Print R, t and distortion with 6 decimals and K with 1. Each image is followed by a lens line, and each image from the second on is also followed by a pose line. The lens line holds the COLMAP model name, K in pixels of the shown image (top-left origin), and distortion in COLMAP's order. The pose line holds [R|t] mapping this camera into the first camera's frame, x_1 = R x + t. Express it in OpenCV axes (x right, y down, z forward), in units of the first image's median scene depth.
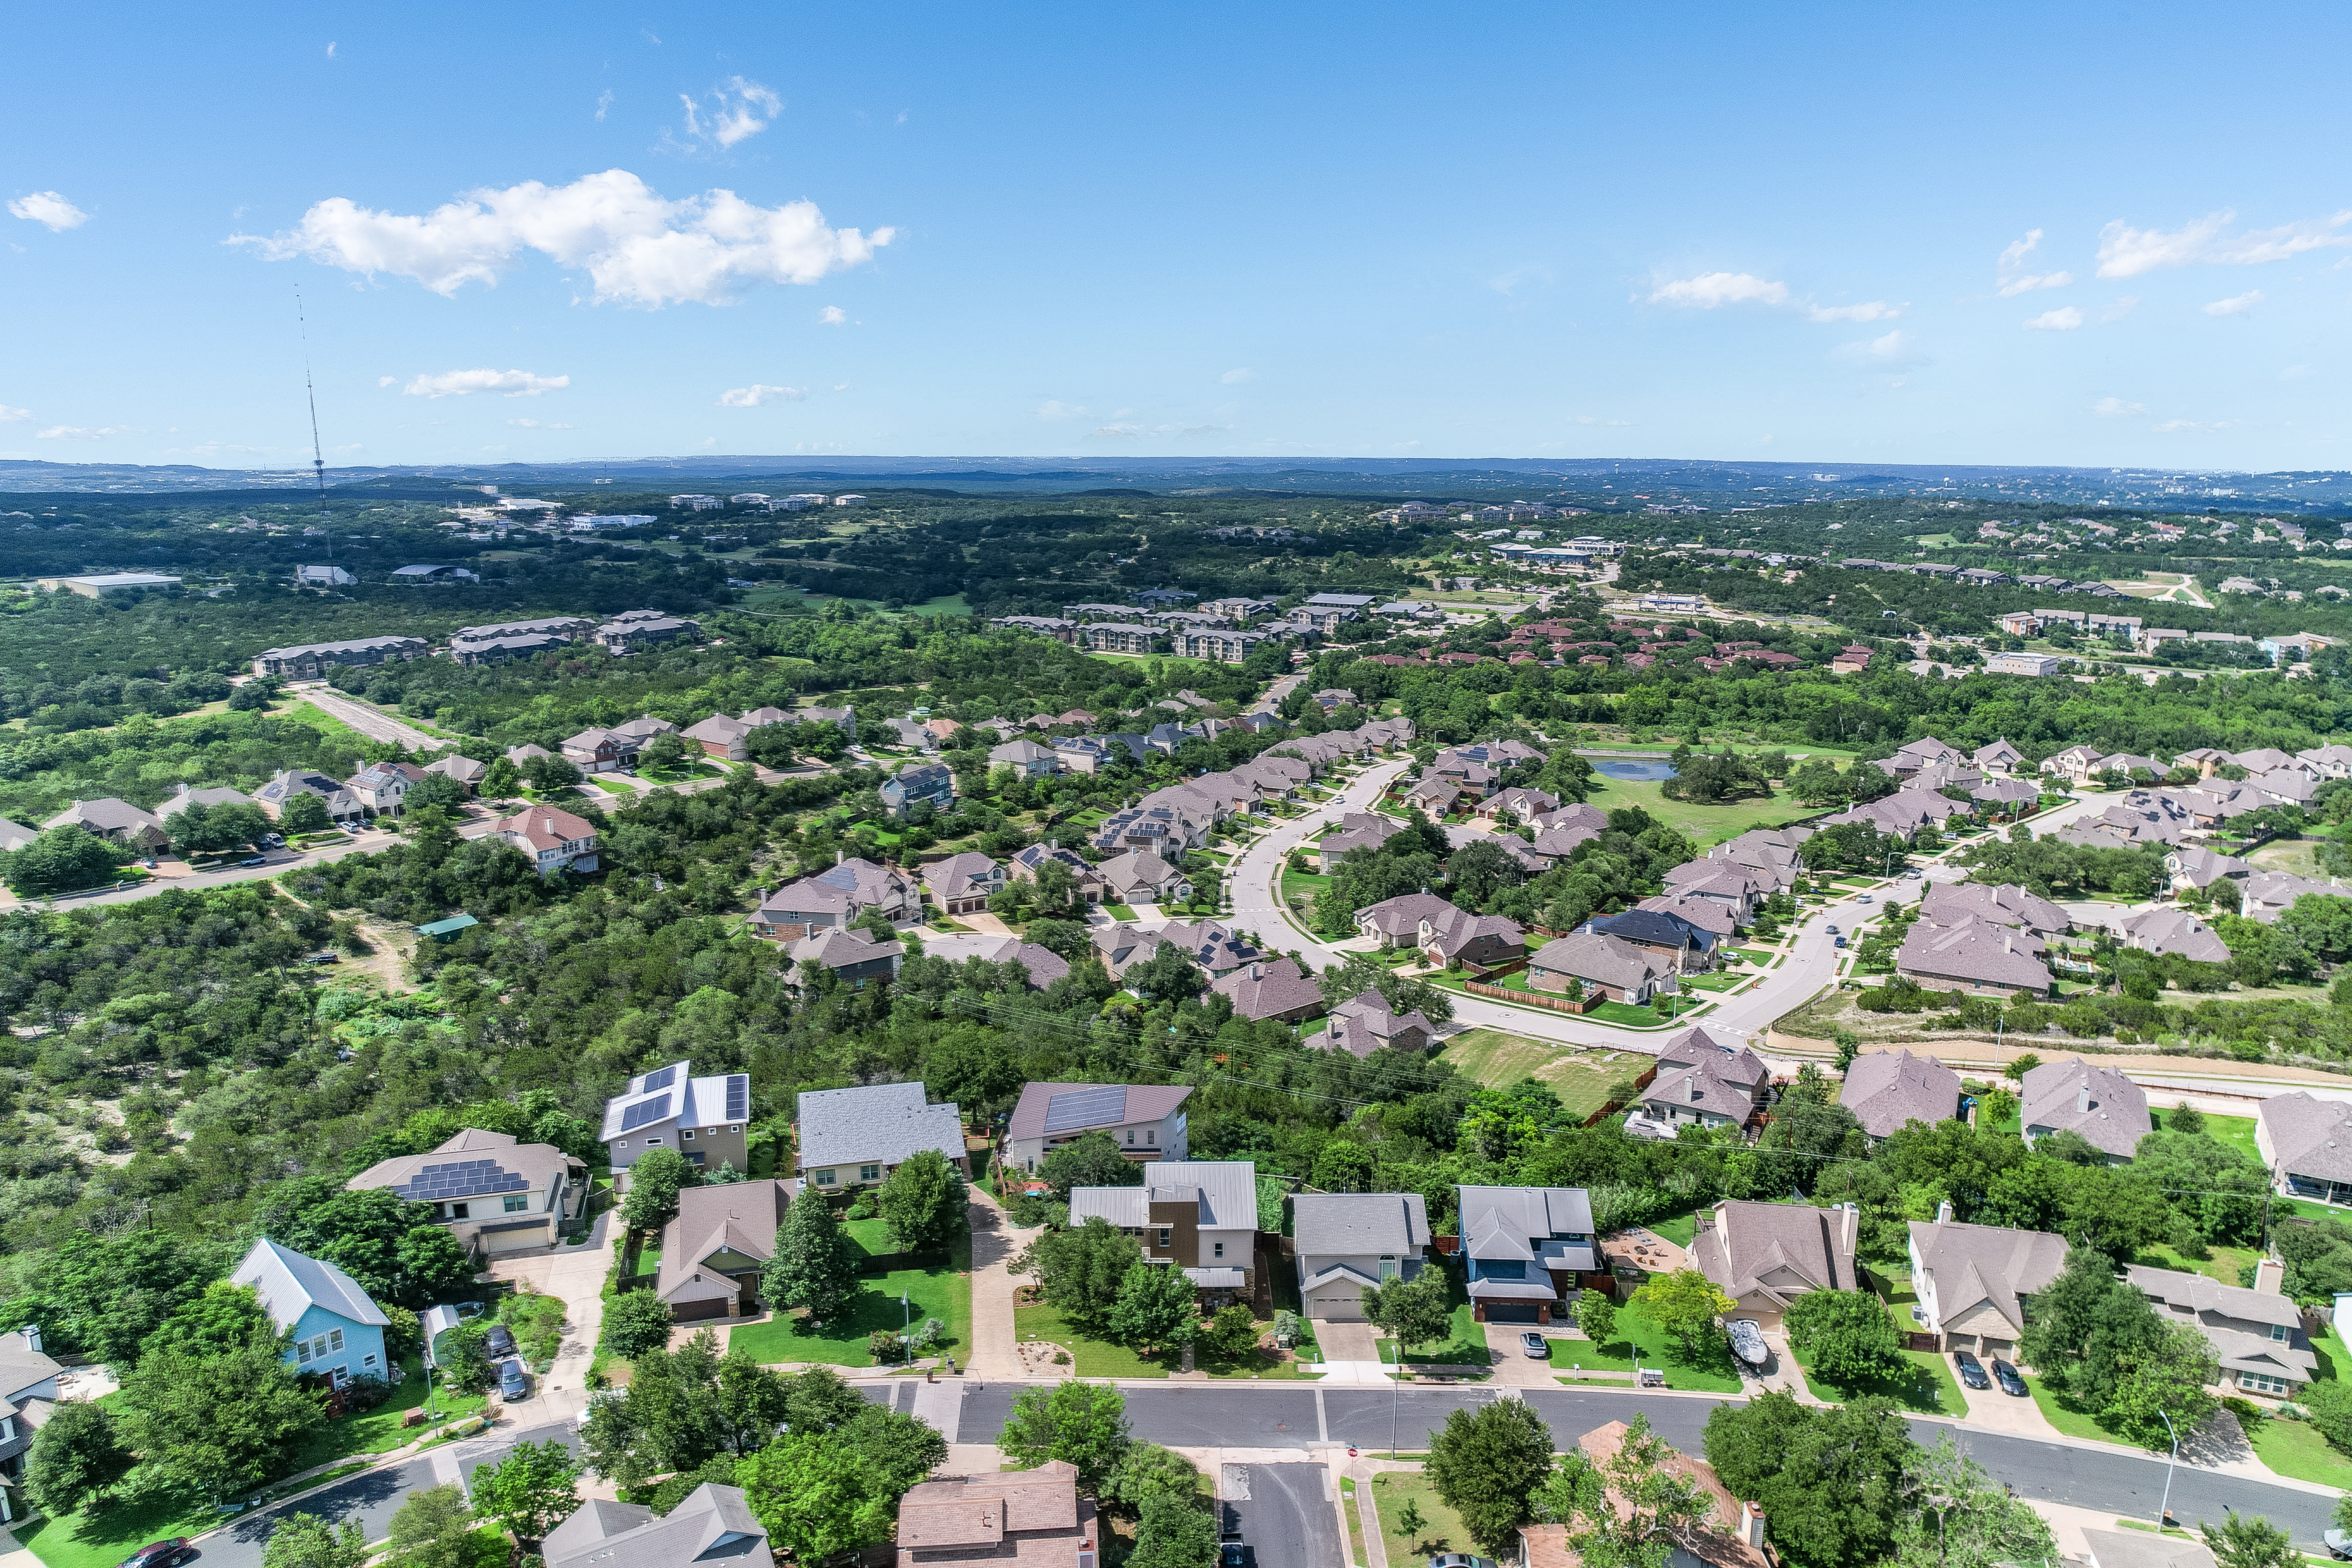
lens RADIAL K [[1503.2, 0, 1173.4], [0, 1503.2, 801.8], [0, 0, 1]] dist [-0.074700, 0.064796]
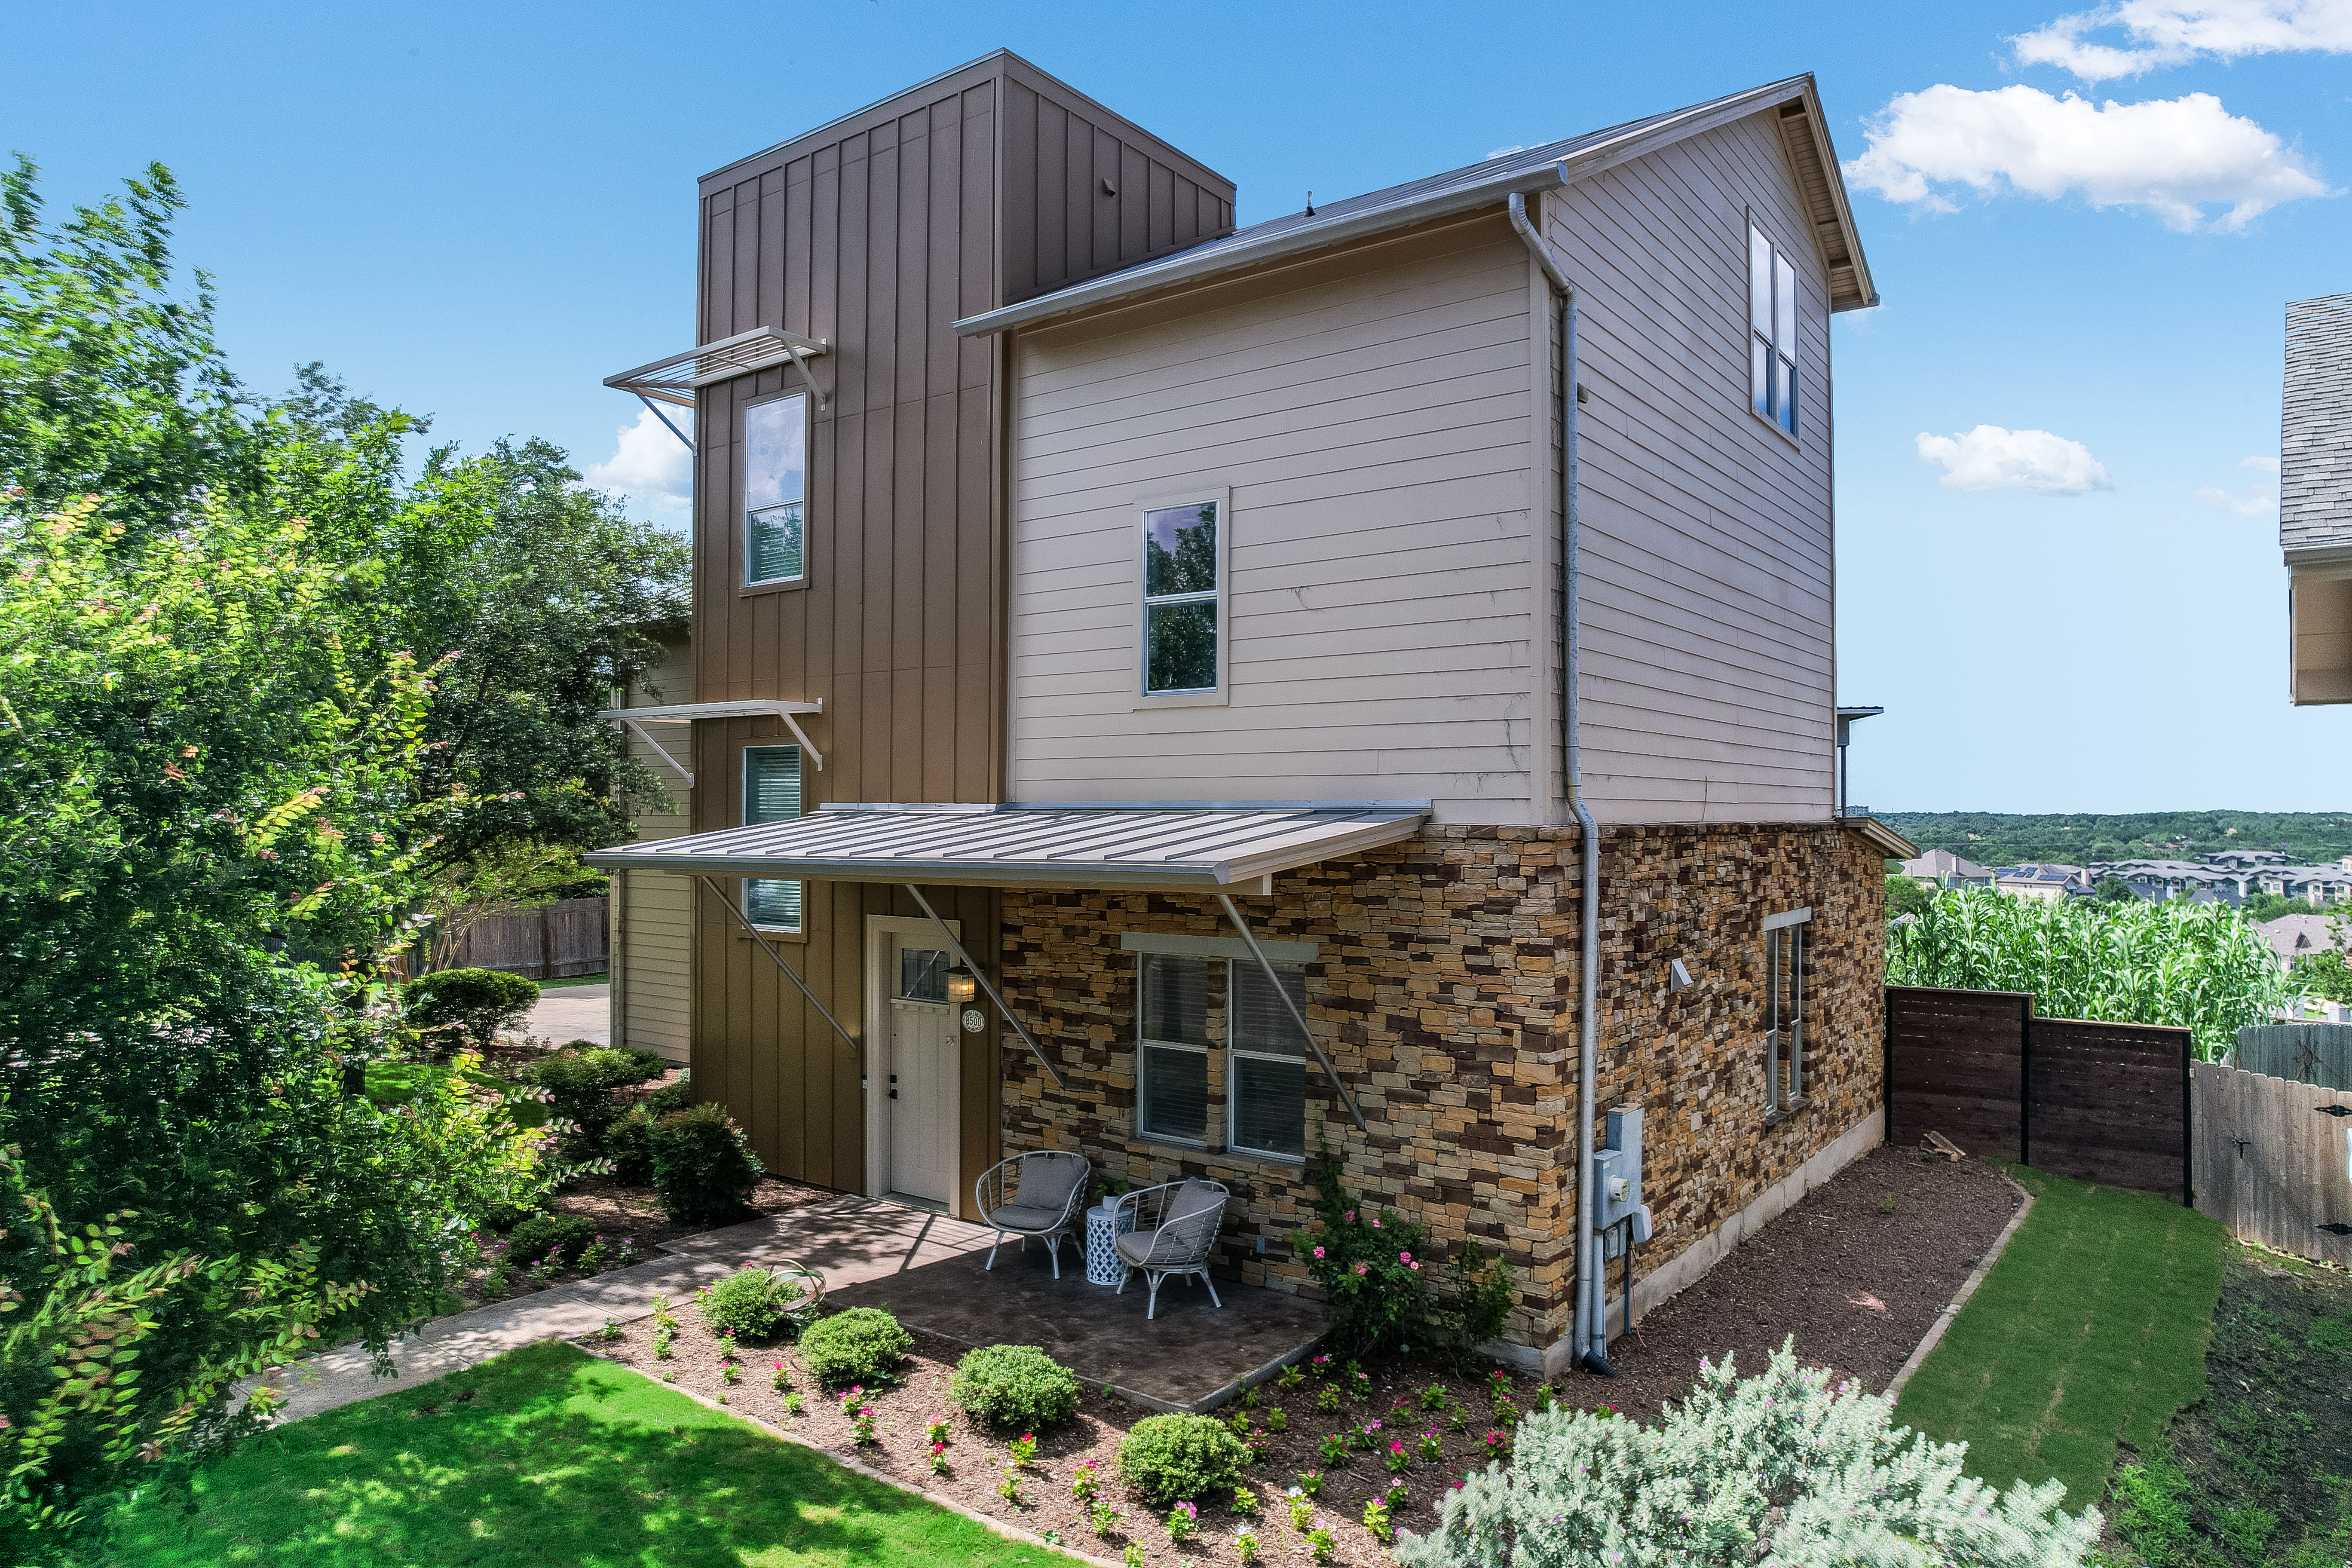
lens RADIAL K [[1503.2, 0, 1173.4], [0, 1503.2, 801.8], [0, 0, 1]] dist [-0.074700, 0.064796]
pose [[0.794054, -0.004284, -0.607832, 0.038232], [-0.140217, 0.971715, -0.190025, 0.149939], [0.591453, 0.236118, 0.770994, 0.425945]]
